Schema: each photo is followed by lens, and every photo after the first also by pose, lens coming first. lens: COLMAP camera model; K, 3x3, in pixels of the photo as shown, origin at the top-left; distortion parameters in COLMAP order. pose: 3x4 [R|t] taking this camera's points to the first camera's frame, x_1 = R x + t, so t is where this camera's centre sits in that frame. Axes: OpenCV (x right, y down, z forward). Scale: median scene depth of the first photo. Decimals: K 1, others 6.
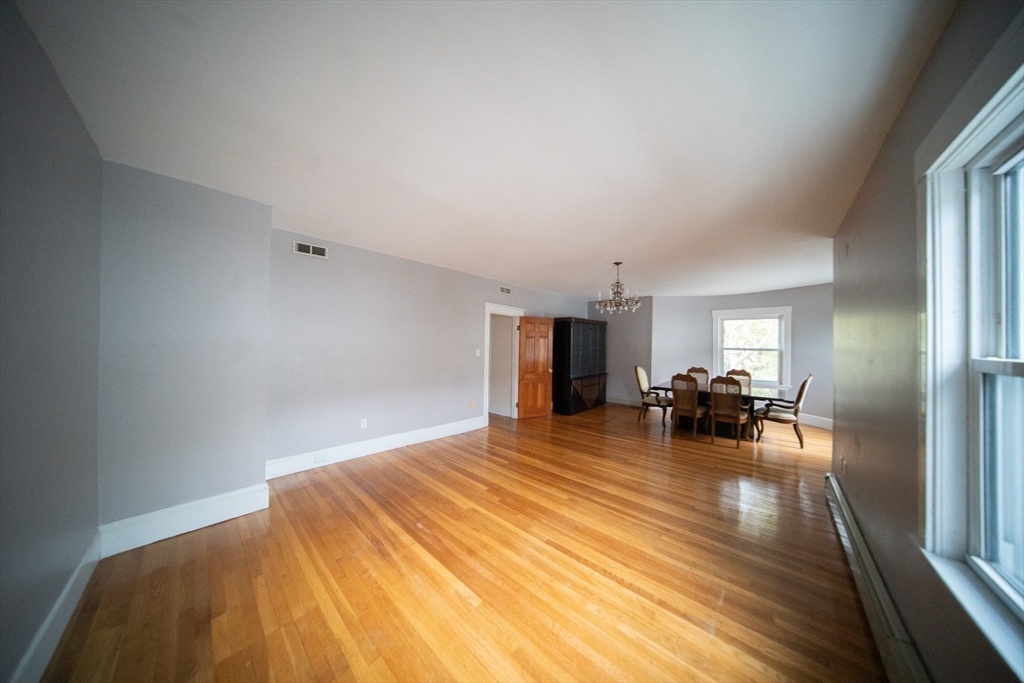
lens RADIAL K [[282.6, 0, 511.9], [0, 282.6, 346.0], [0, 0, 1]] dist [-0.028334, 0.000000]
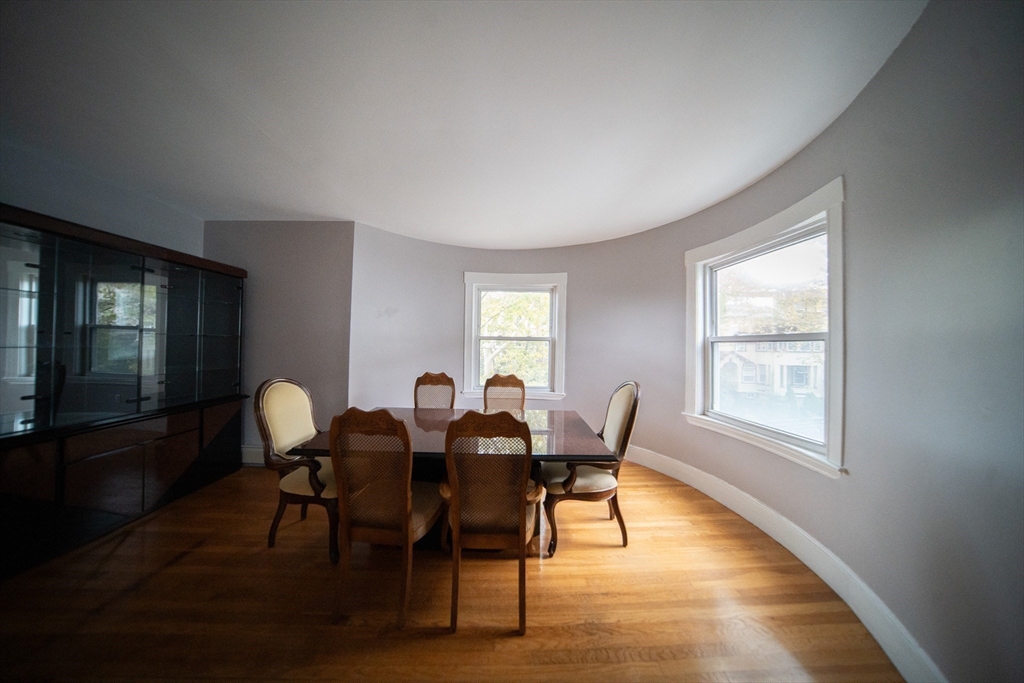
lens RADIAL K [[282.6, 0, 511.9], [0, 282.6, 346.0], [0, 0, 1]] dist [-0.028334, 0.000000]
pose [[0.720723, 0.001250, 0.693222, 0.440952], [-0.007448, 0.999955, 0.005941, 0.027524], [-0.693183, -0.009445, 0.720700, 0.583388]]
